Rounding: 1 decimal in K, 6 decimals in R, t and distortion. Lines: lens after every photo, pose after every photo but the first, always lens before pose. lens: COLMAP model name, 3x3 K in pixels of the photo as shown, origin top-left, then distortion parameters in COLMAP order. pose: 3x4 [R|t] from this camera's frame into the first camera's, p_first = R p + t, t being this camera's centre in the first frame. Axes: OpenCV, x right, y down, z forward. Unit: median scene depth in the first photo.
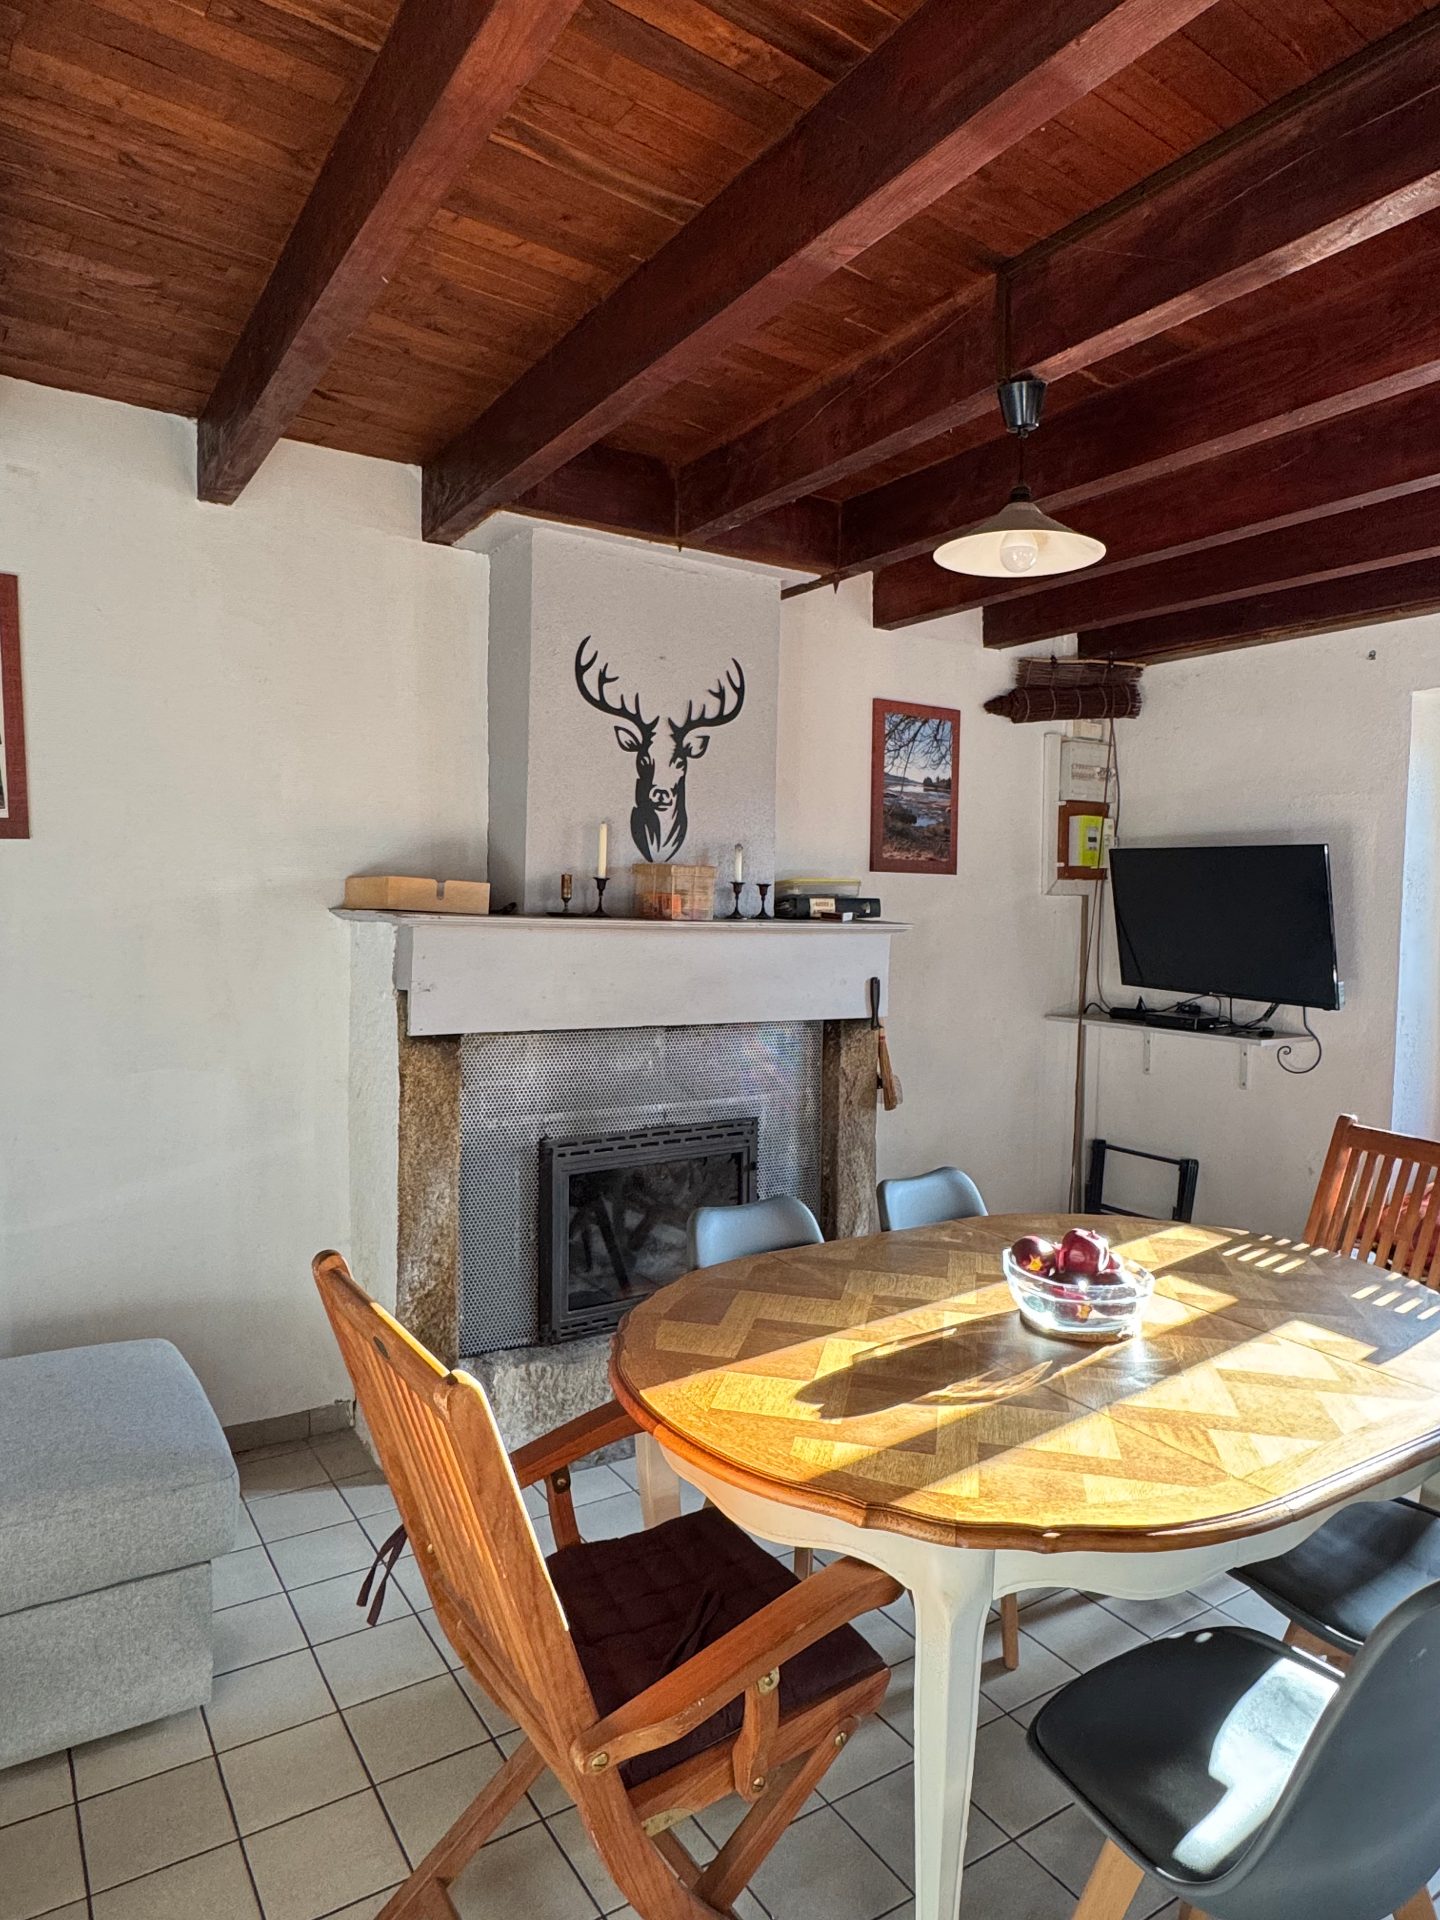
lens RADIAL K [[1179.9, 0, 722.6], [0, 1179.9, 946.3], [0, 0, 1]] dist [-0.010164, -0.001662]
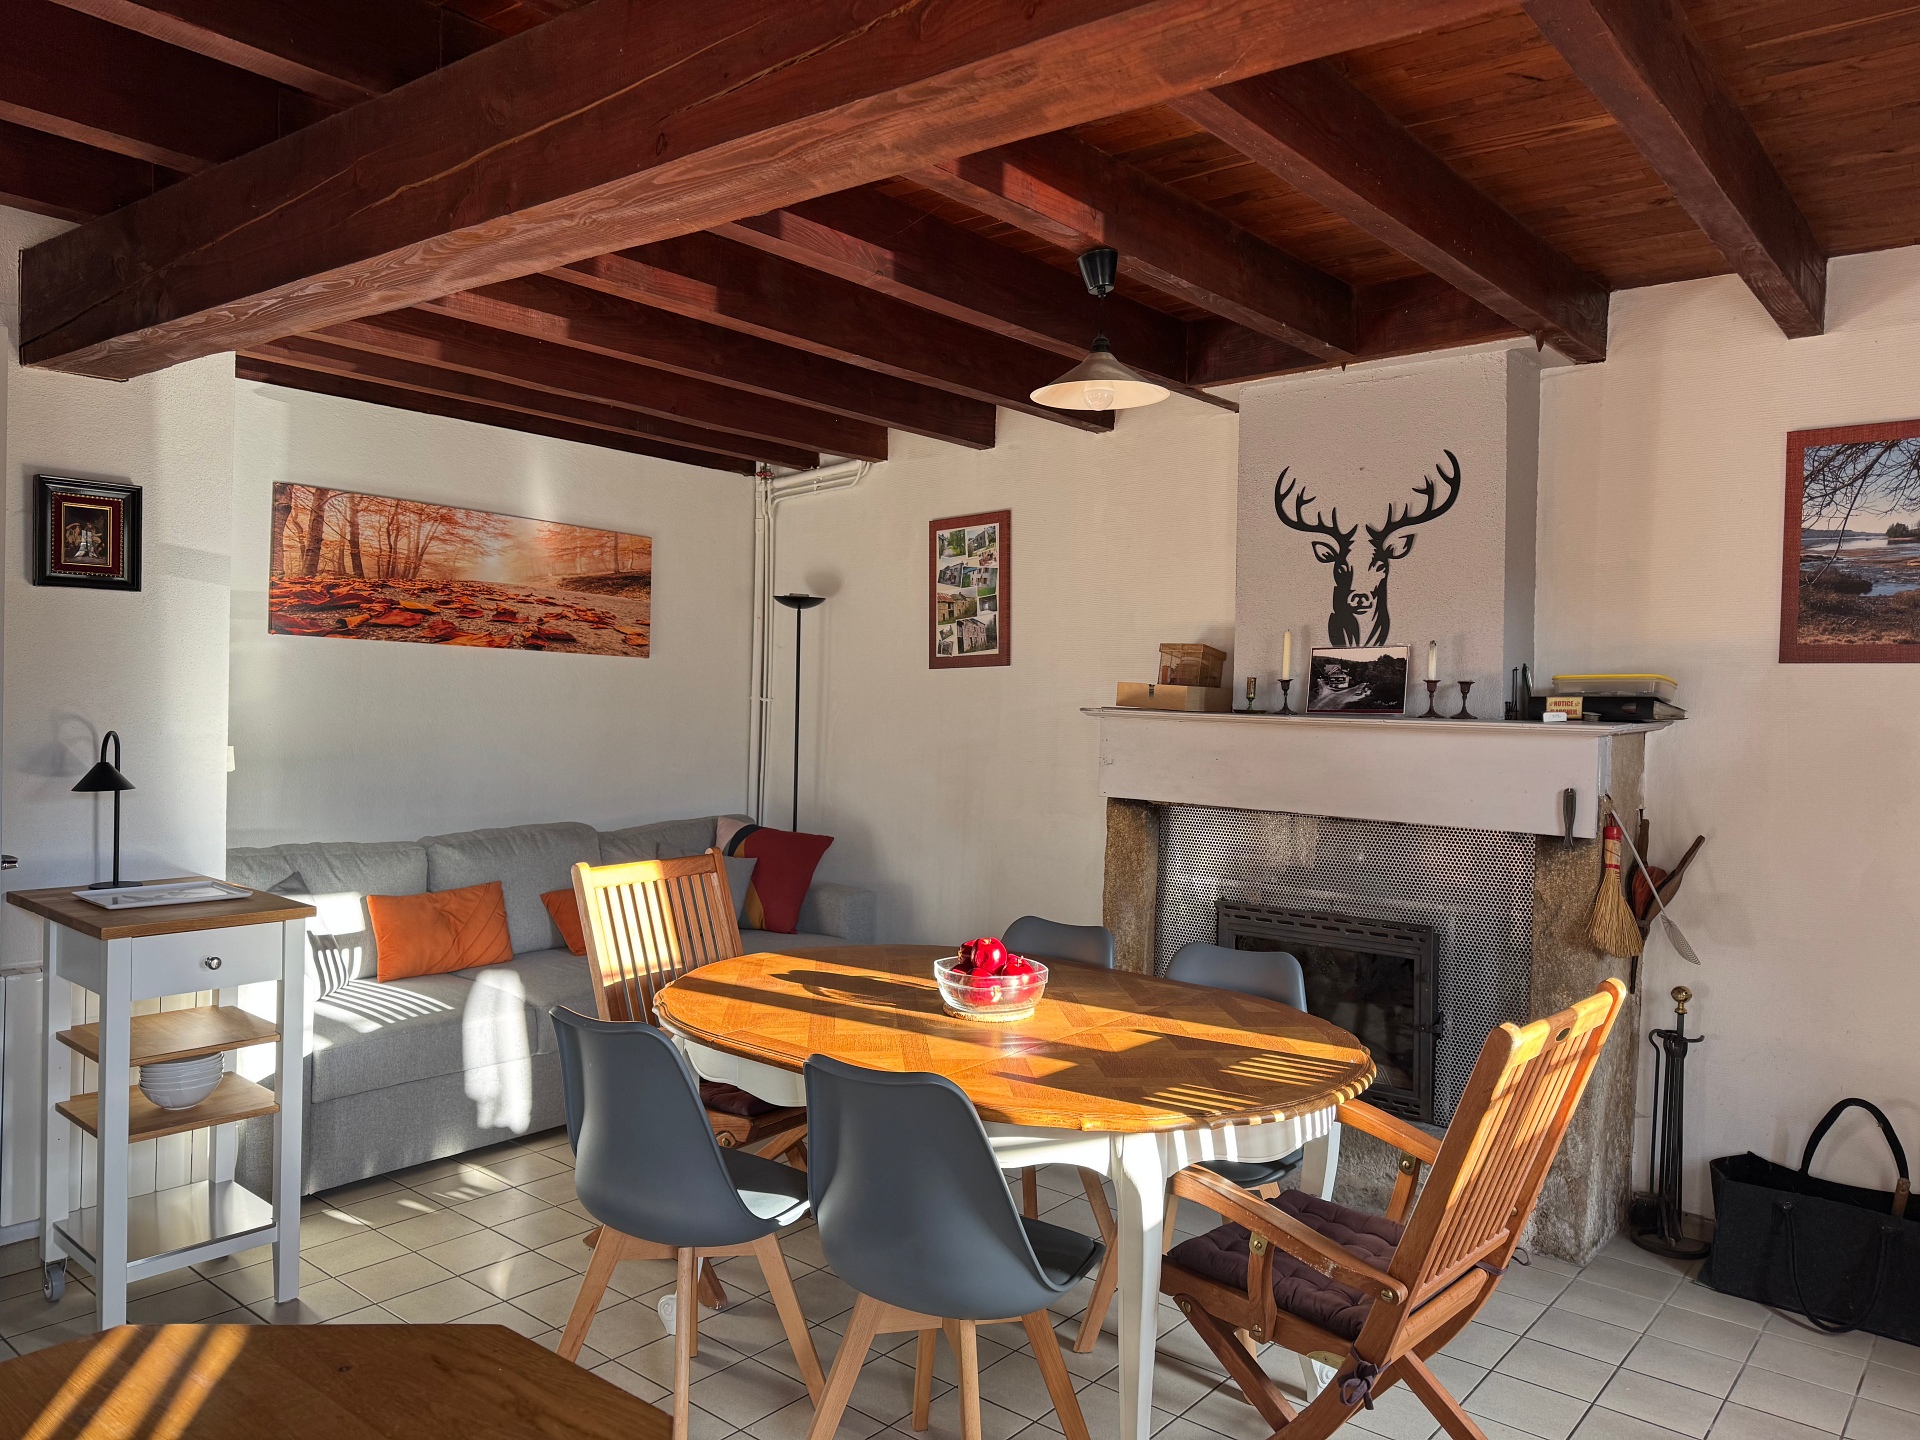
lens RADIAL K [[1346.1, 0, 945.7], [0, 1346.1, 731.2], [0, 0, 1]] dist [0.042064, -0.046536]
pose [[0.281219, 0.002629, -0.959640, 0.989380], [-0.057308, 0.998258, -0.014059, 0.026502], [0.957931, 0.058948, 0.280880, 0.317093]]
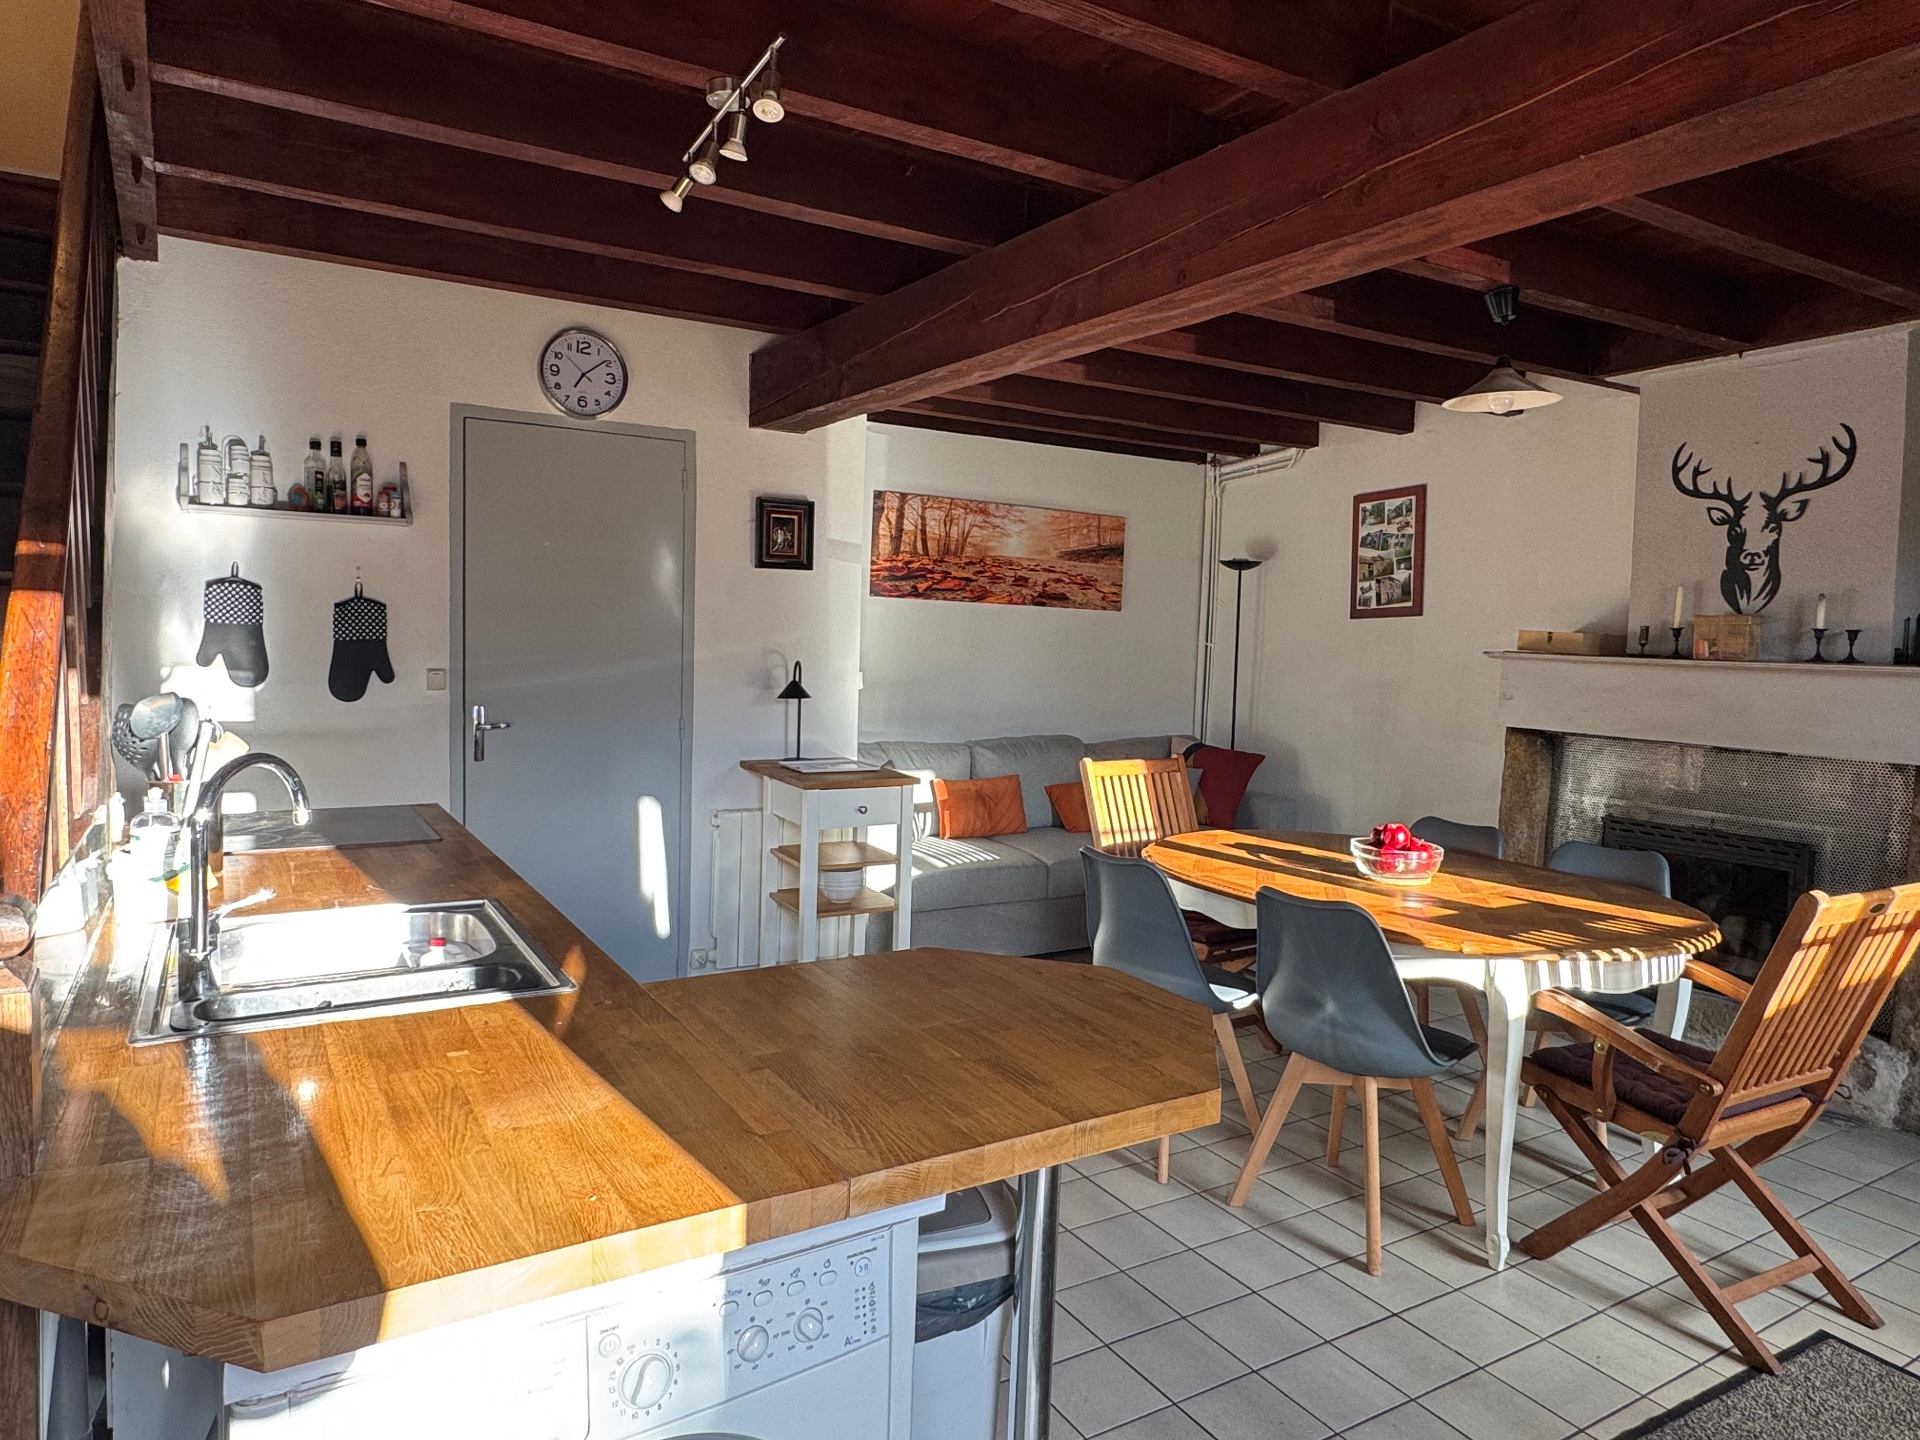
lens RADIAL K [[1179.9, 0, 941.7], [0, 1179.9, 721.5], [0, 0, 1]] dist [-0.010164, -0.001662]
pose [[-0.056213, 0.043035, -0.997491, 1.176788], [-0.071874, 0.996304, 0.047034, 0.039749], [0.995828, 0.074337, -0.052912, 0.258832]]
